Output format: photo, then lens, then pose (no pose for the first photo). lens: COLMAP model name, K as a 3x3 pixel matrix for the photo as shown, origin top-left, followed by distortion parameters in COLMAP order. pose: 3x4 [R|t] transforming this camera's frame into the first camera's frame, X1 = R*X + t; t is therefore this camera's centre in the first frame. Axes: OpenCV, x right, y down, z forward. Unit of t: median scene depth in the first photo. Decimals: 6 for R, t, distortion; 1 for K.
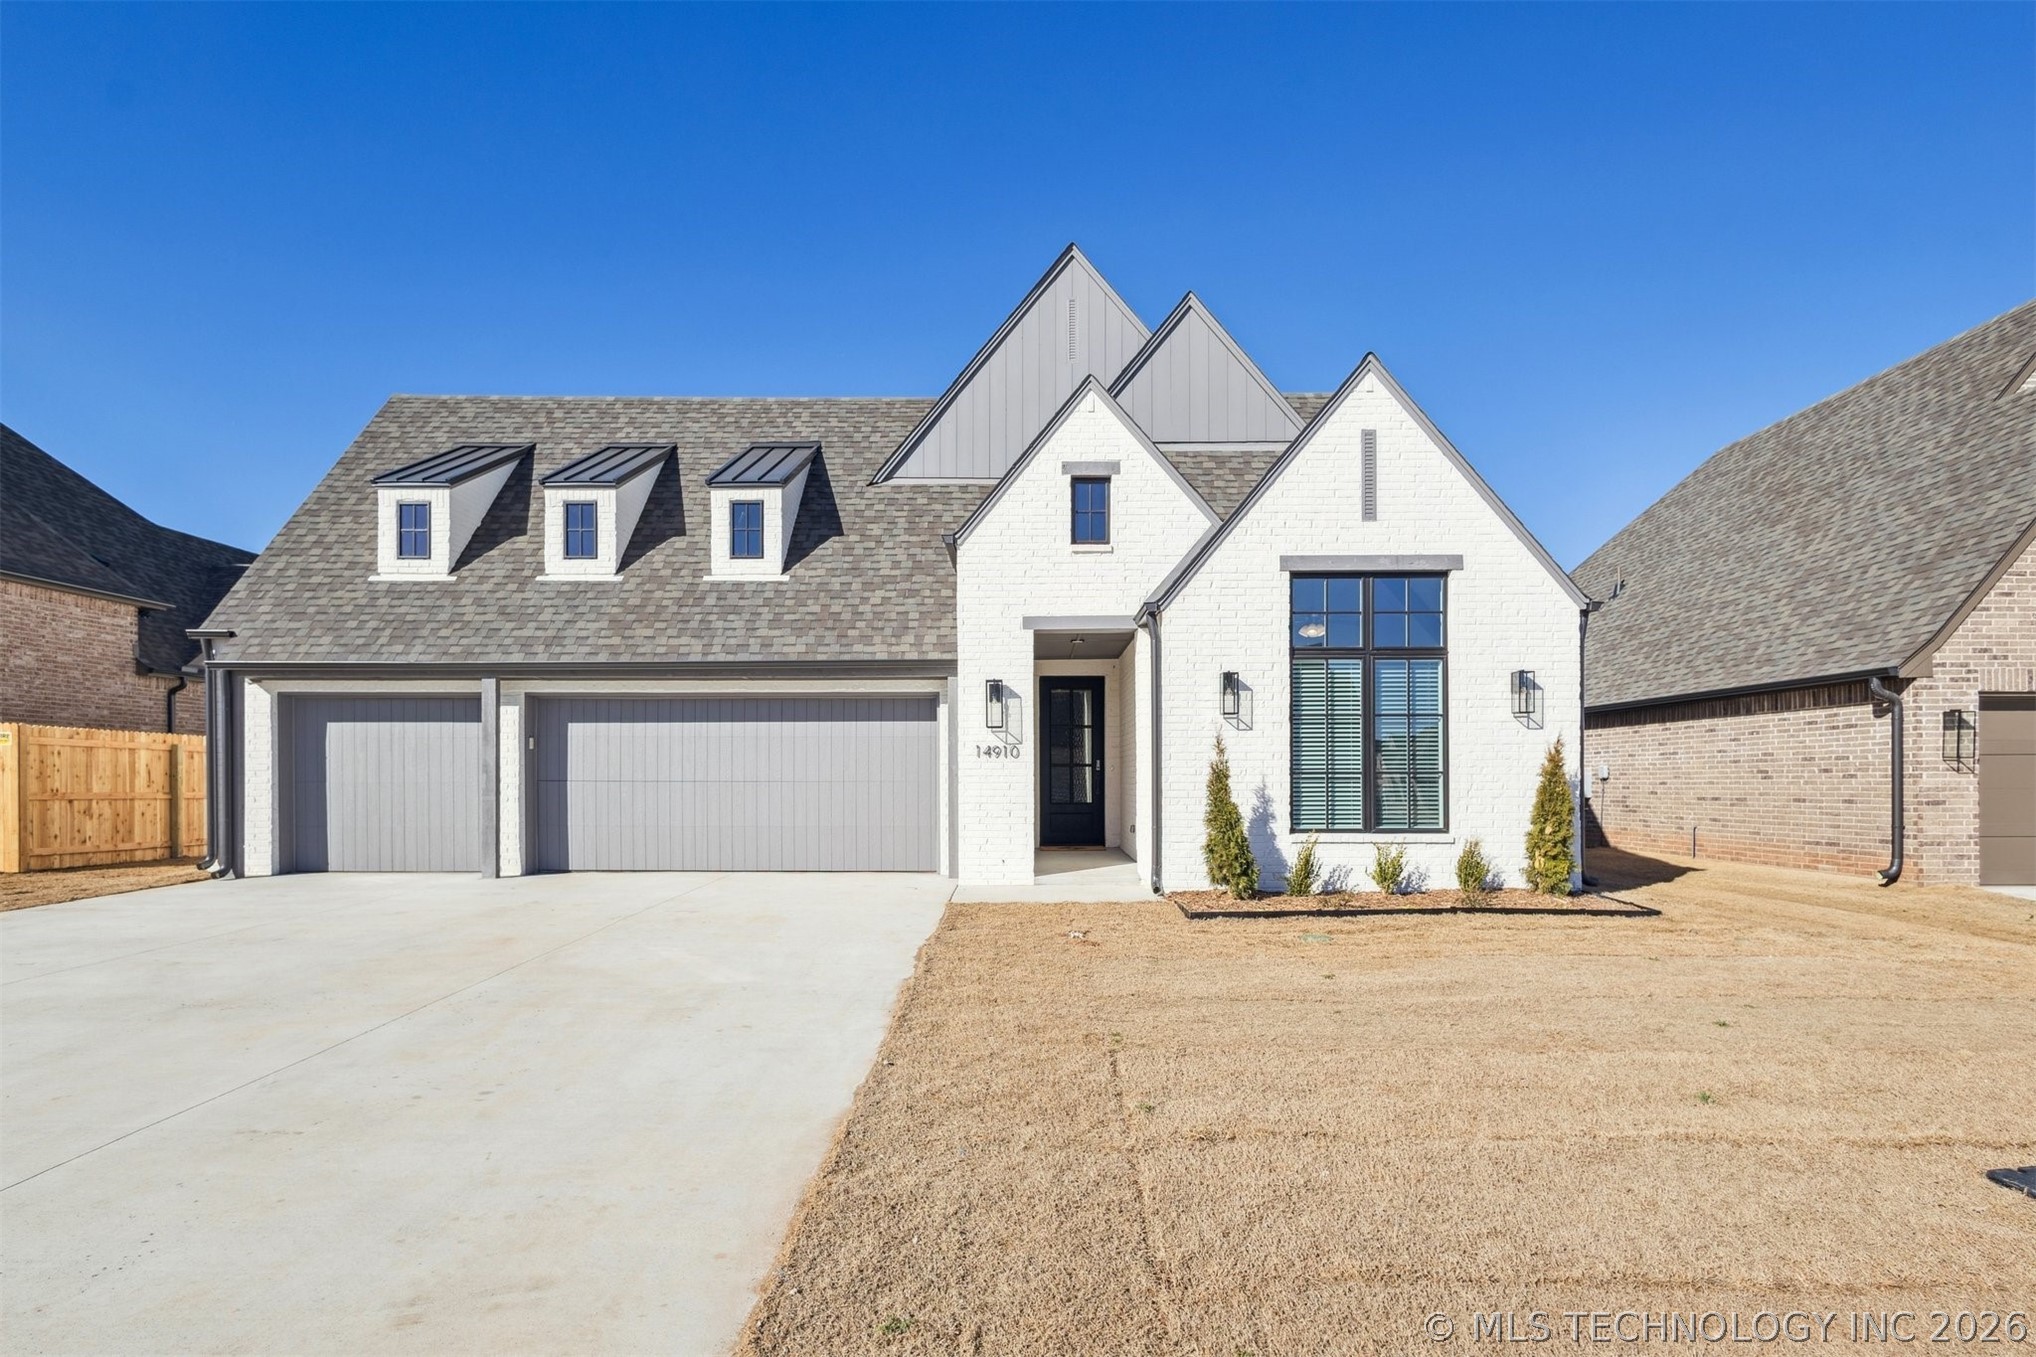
lens RADIAL K [[941.5, 0, 1019.3], [0, 941.5, 709.7], [0, 0, 1]] dist [0.005875, -0.005992]
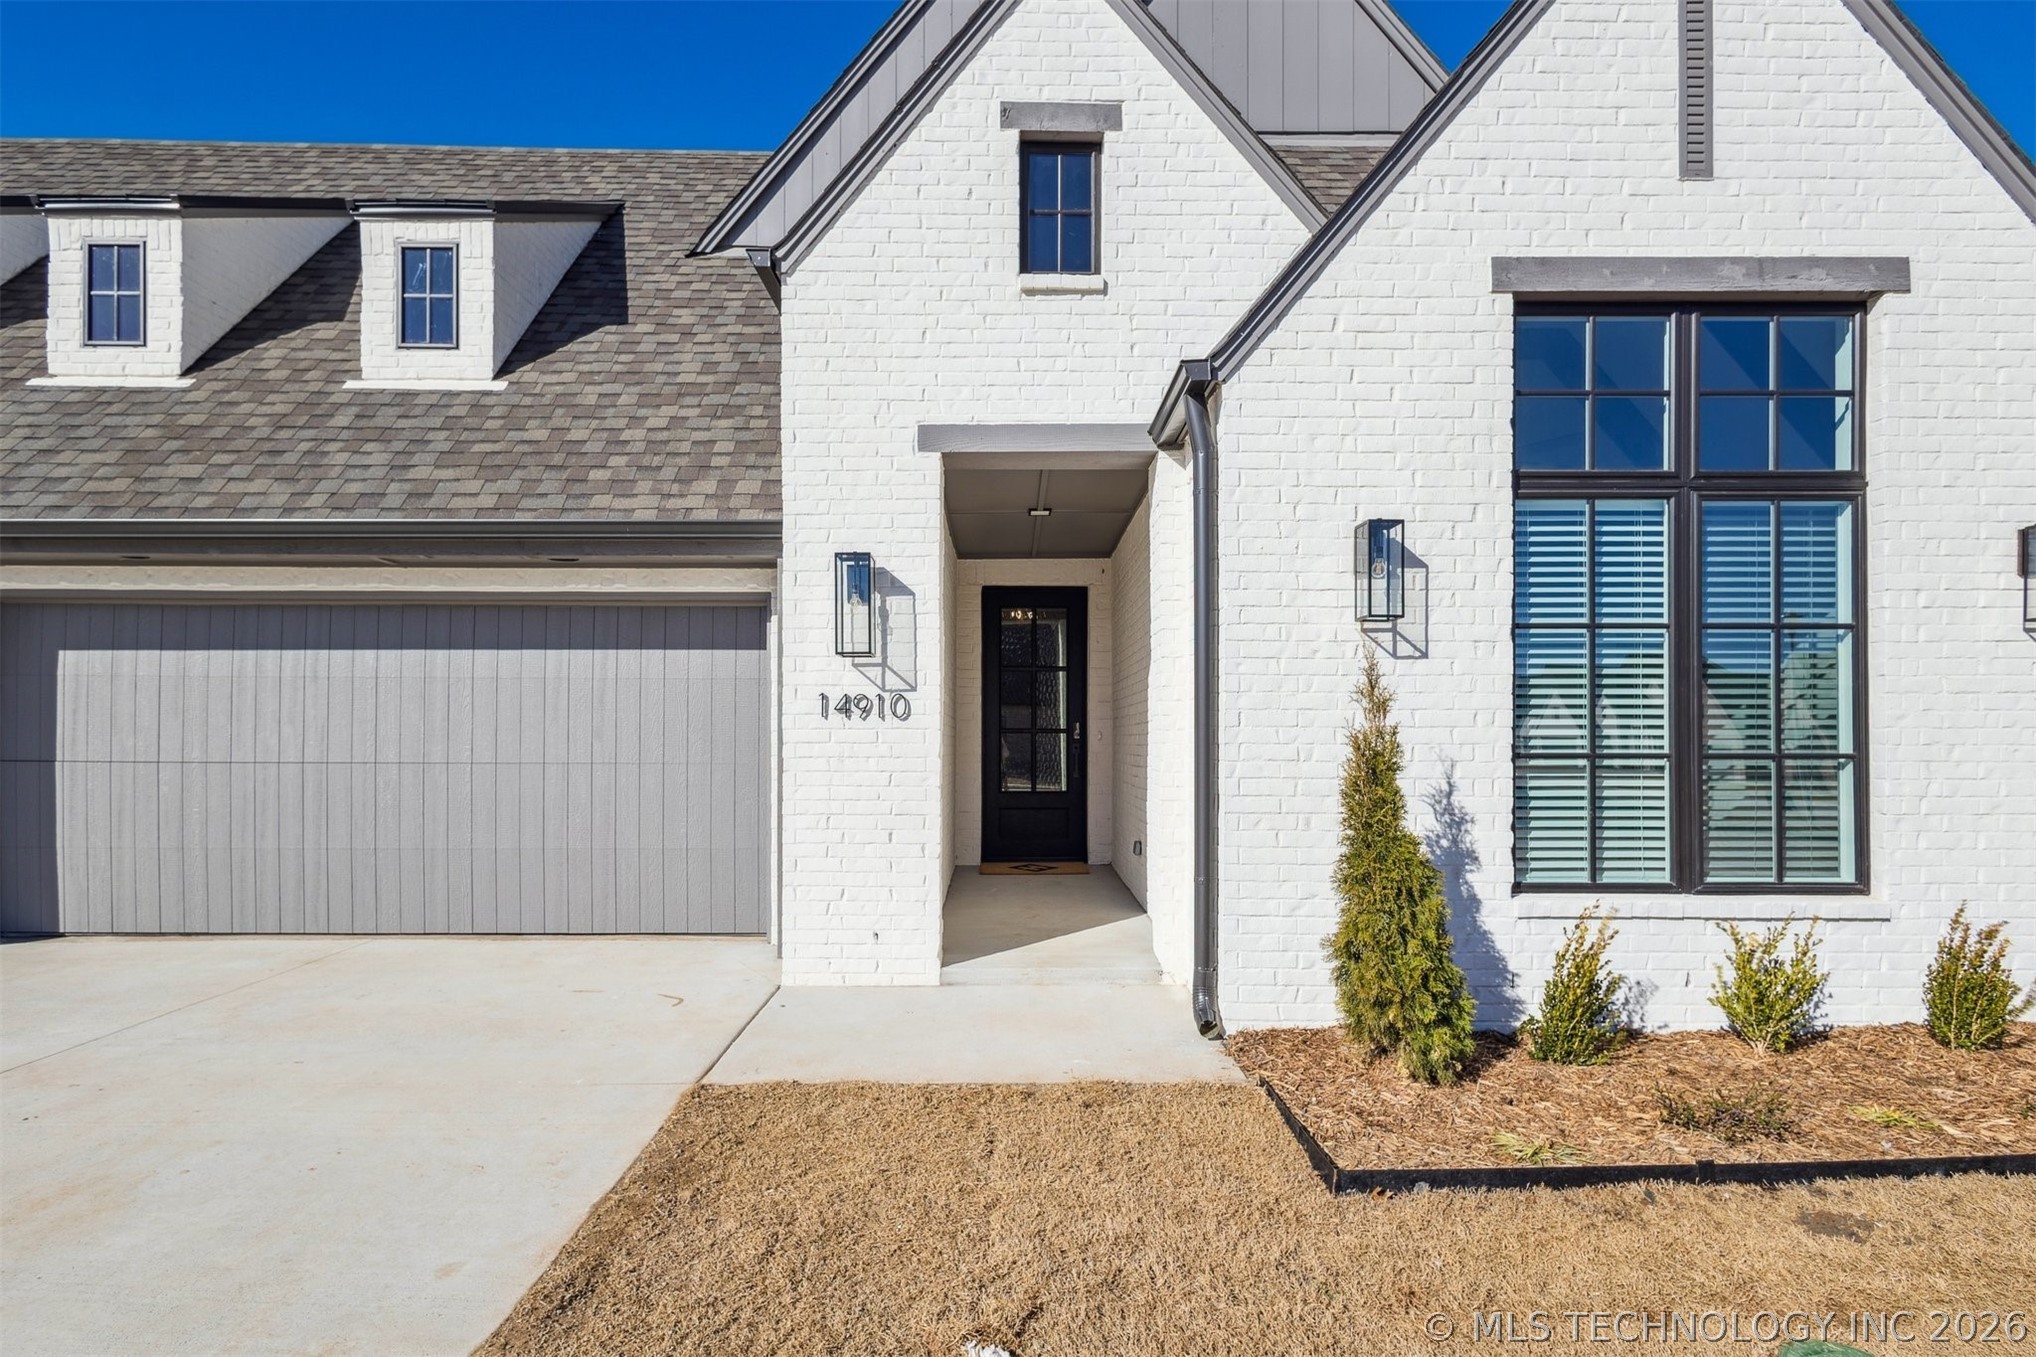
lens RADIAL K [[941.5, 0, 1010.0], [0, 941.5, 664.2], [0, 0, 1]] dist [0.005875, -0.005992]
pose [[0.999956, 0.004097, 0.008484, 0.044844], [-0.004027, 0.999958, -0.008258, 0.025331], [-0.008517, 0.008224, 0.999930, 0.497601]]
